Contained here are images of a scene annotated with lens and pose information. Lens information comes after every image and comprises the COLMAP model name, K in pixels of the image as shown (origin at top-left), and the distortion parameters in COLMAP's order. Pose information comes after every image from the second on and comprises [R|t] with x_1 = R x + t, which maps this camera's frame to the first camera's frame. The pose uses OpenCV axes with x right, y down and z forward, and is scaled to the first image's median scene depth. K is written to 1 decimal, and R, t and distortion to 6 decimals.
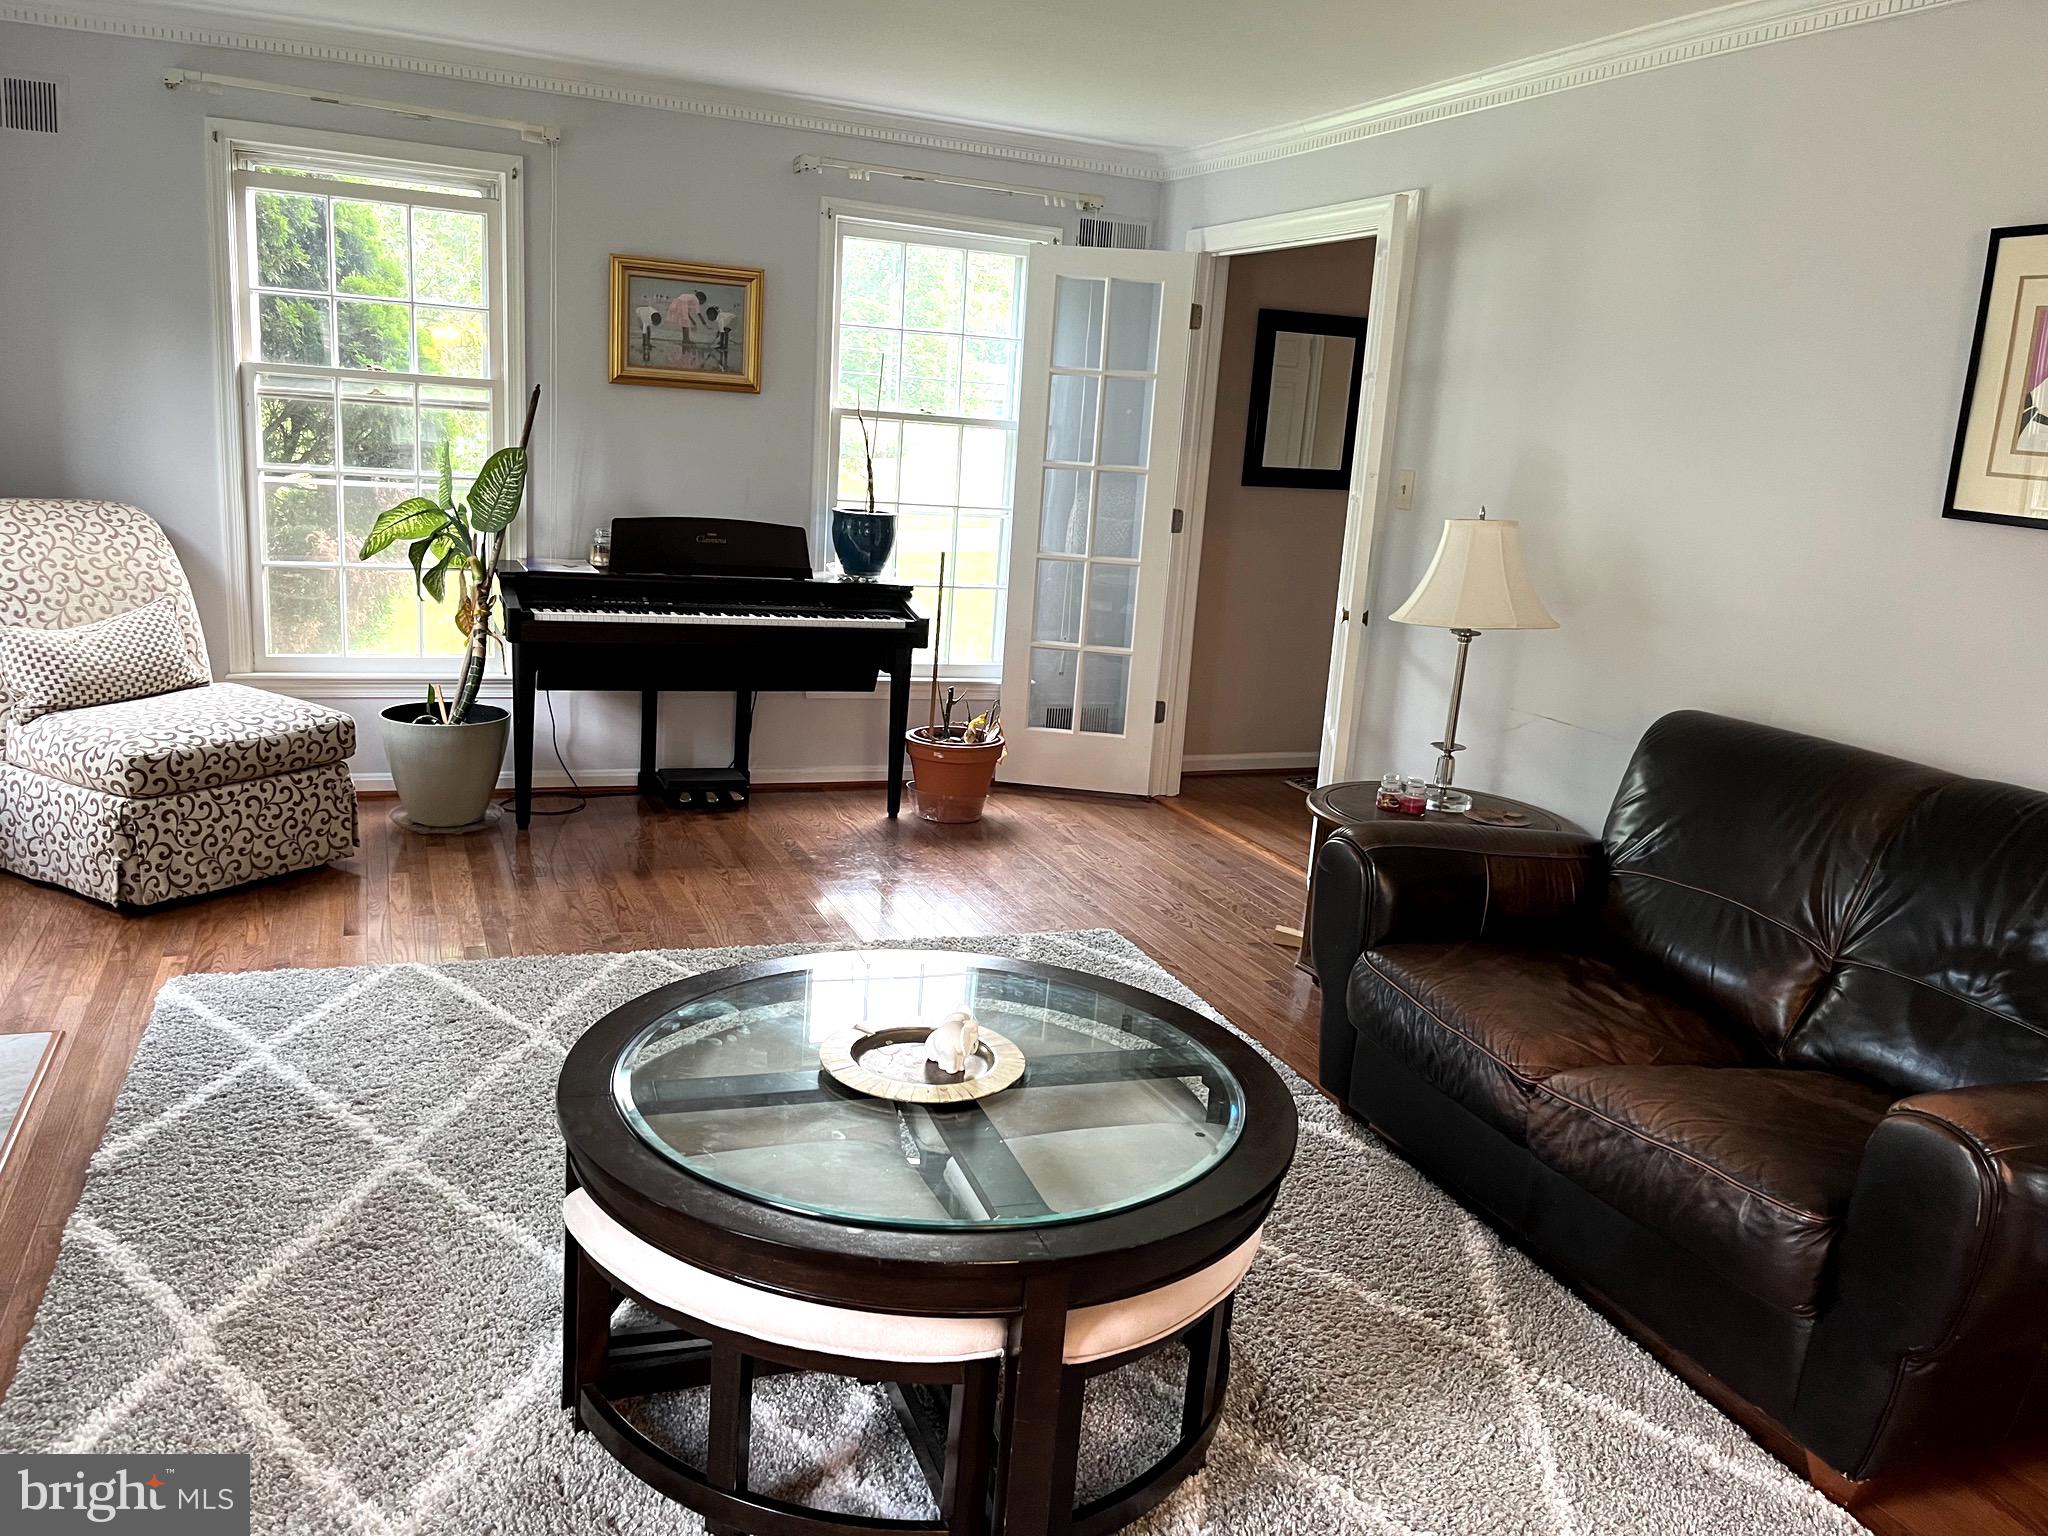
lens RADIAL K [[1549.5, 0, 1024.0], [0, 1549.5, 768.0], [0, 0, 1]] dist [0.075049, -0.113883]
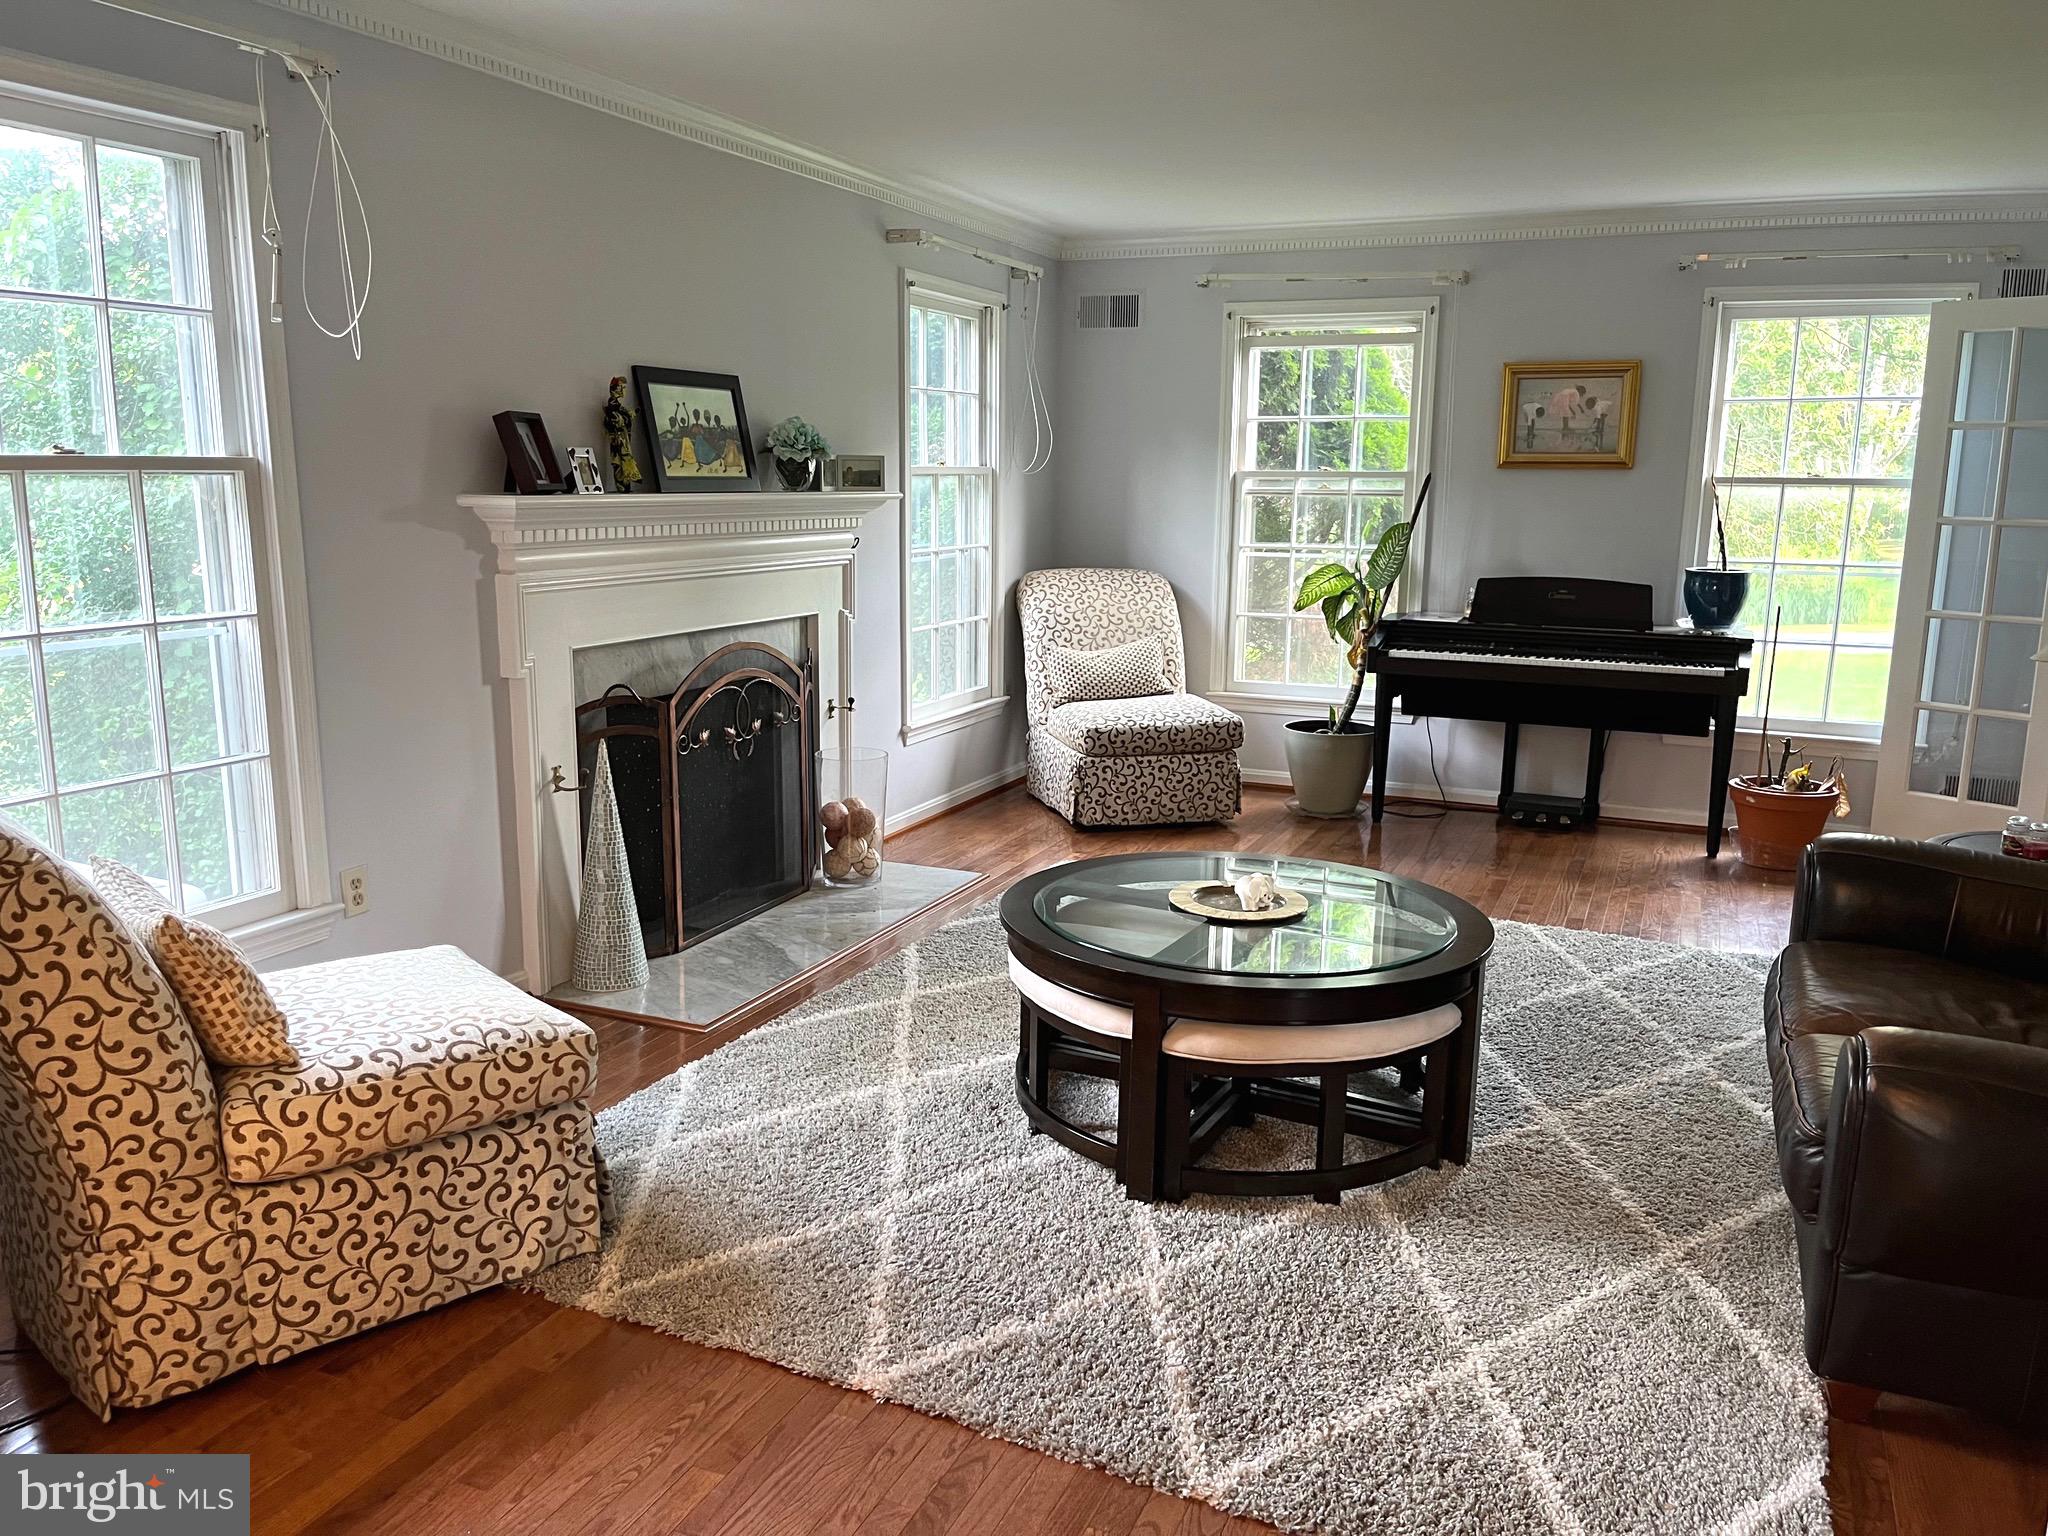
lens RADIAL K [[1573.1, 0, 1023.0], [0, 1573.1, 821.4], [0, 0, 1]] dist [-0.001706, -0.007496]
pose [[0.686943, 0.096173, -0.720320, 0.394873], [-0.119734, 0.992636, 0.018345, 0.048160], [0.716780, 0.073645, 0.693400, -0.092011]]
